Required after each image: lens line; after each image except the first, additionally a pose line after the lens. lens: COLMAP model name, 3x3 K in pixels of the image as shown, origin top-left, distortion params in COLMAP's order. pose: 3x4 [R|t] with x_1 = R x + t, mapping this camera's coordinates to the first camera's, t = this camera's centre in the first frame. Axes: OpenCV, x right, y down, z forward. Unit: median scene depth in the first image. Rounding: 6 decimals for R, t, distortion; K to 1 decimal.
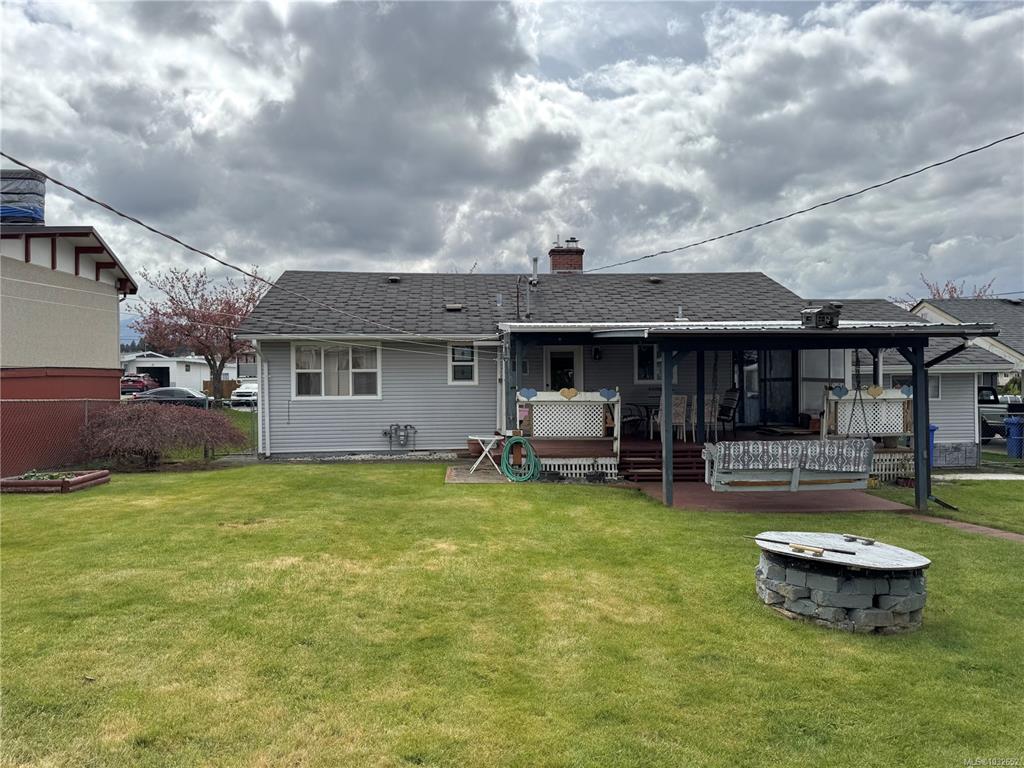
lens RADIAL K [[717.2, 0, 512.0], [0, 717.2, 384.0], [0, 0, 1]] dist [-0.008460, -0.008204]
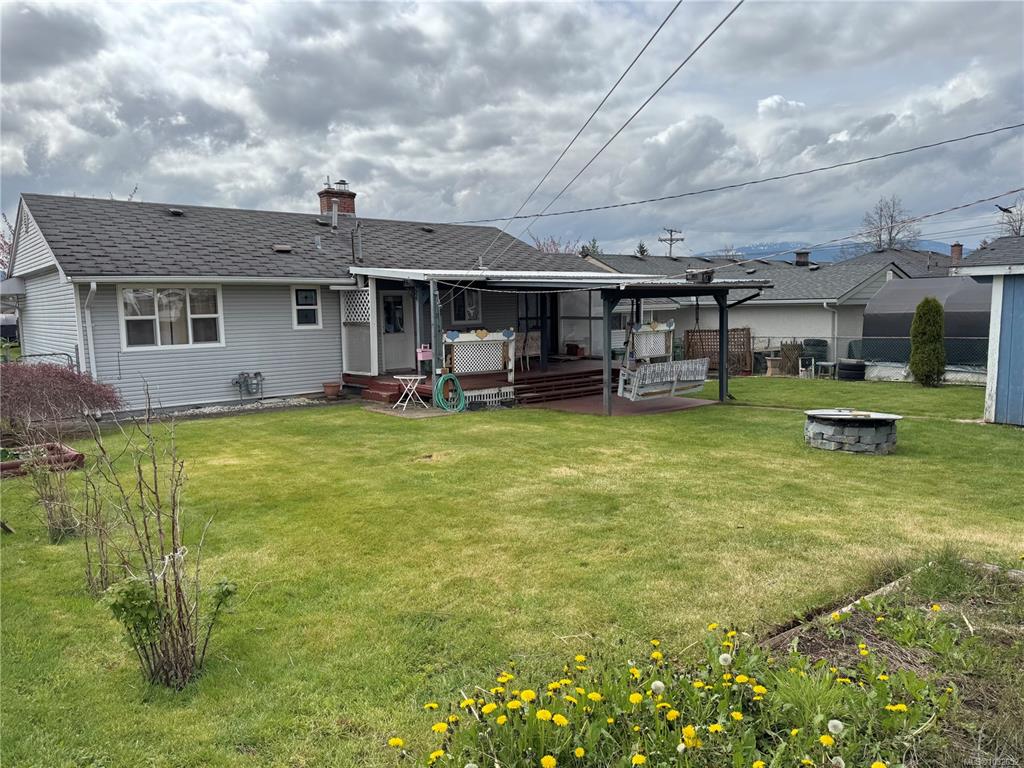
lens RADIAL K [[722.4, 0, 512.0], [0, 722.4, 384.0], [0, 0, 1]] dist [0.143183, -0.203096]
pose [[0.810080, -0.072042, 0.581876, -0.436822], [0.021285, 0.995382, 0.093606, -0.011704], [-0.585932, -0.063443, 0.807873, 0.008225]]
